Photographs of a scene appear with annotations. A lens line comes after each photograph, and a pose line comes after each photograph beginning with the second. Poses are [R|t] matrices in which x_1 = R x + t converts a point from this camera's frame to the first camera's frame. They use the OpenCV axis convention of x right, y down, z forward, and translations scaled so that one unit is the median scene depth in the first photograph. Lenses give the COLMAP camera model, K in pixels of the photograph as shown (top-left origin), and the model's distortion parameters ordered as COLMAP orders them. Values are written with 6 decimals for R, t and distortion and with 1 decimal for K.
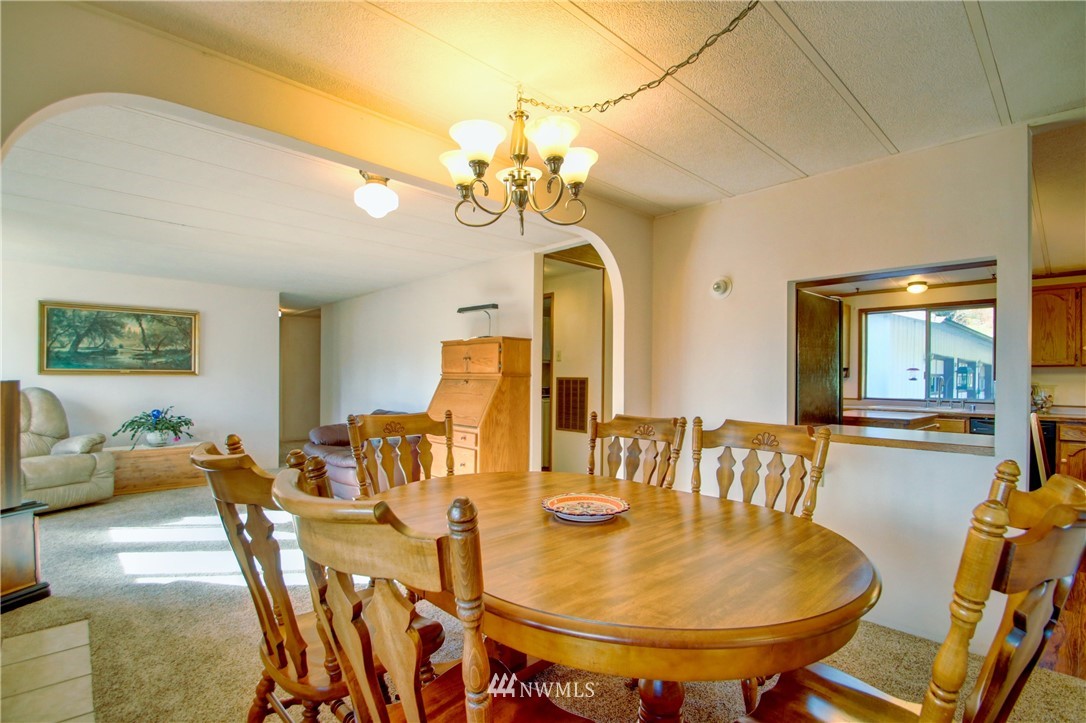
lens RADIAL K [[501.5, 0, 548.5], [0, 501.5, 372.4], [0, 0, 1]] dist [-0.016914, -0.007059]
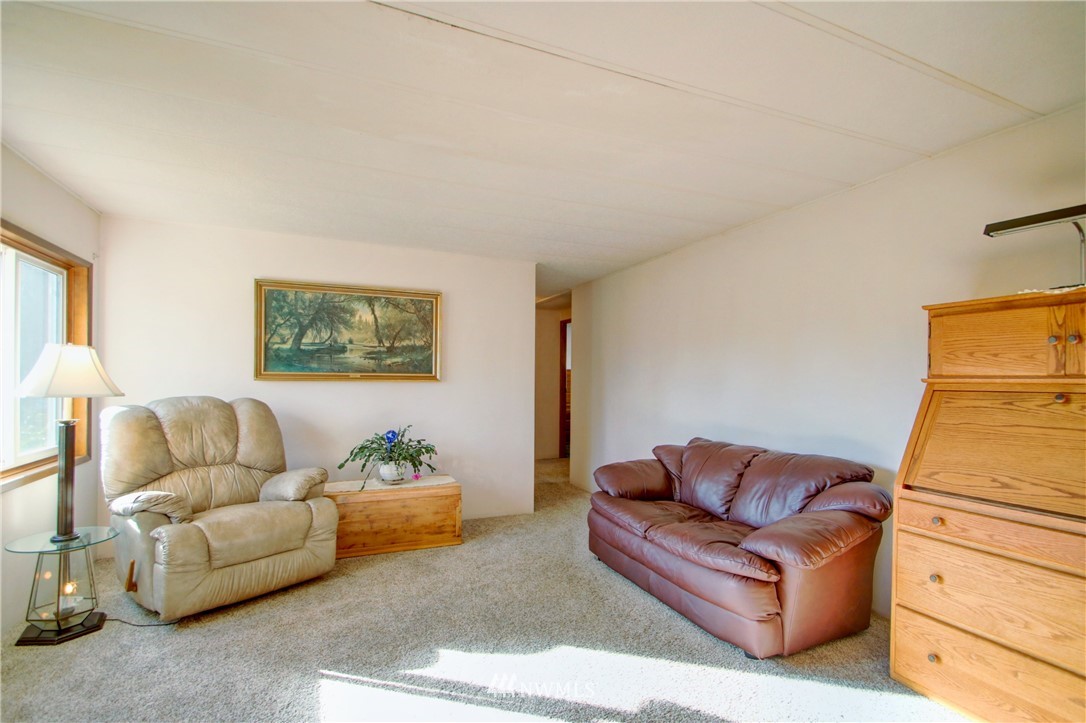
lens RADIAL K [[501.5, 0, 540.7], [0, 501.5, 366.9], [0, 0, 1]] dist [-0.016914, -0.007059]
pose [[0.930940, -0.009750, -0.365043, -0.345788], [0.002489, 0.999790, -0.020355, 0.000671], [0.365164, 0.018041, 0.930768, 0.427649]]
